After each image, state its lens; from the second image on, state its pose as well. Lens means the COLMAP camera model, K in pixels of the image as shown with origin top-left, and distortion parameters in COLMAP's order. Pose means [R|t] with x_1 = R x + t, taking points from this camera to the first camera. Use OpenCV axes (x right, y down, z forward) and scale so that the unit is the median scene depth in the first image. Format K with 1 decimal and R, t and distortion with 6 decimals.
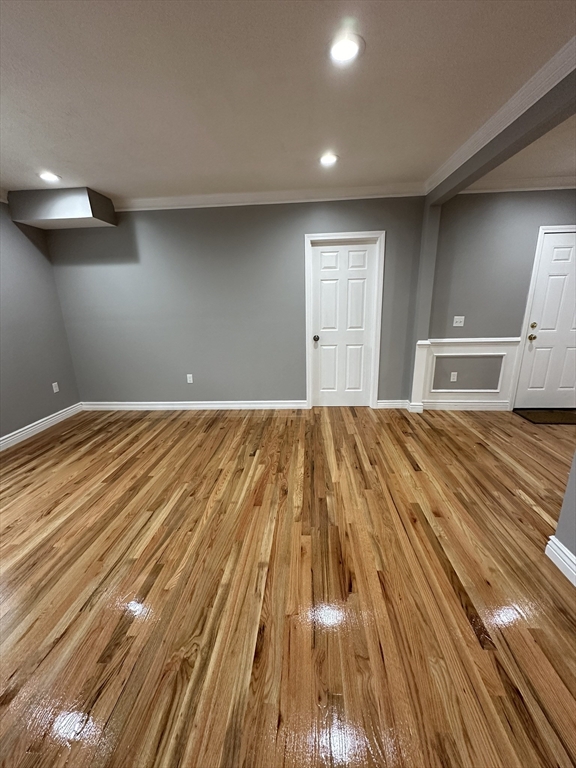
lens RADIAL K [[305.5, 0, 287.2], [0, 305.5, 383.9], [0, 0, 1]] dist [-0.002121, 0.000100]
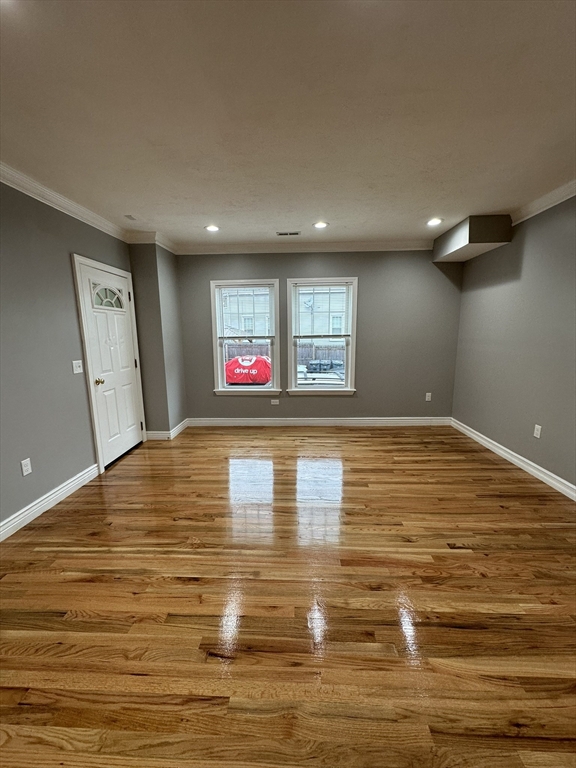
lens RADIAL K [[305.5, 0, 287.2], [0, 305.5, 383.9], [0, 0, 1]] dist [-0.002121, 0.000100]
pose [[0.025173, 0.193090, -0.980858, 0.455441], [-0.248766, 0.951514, 0.180929, -0.139999], [0.968236, 0.239450, 0.071987, 0.472804]]
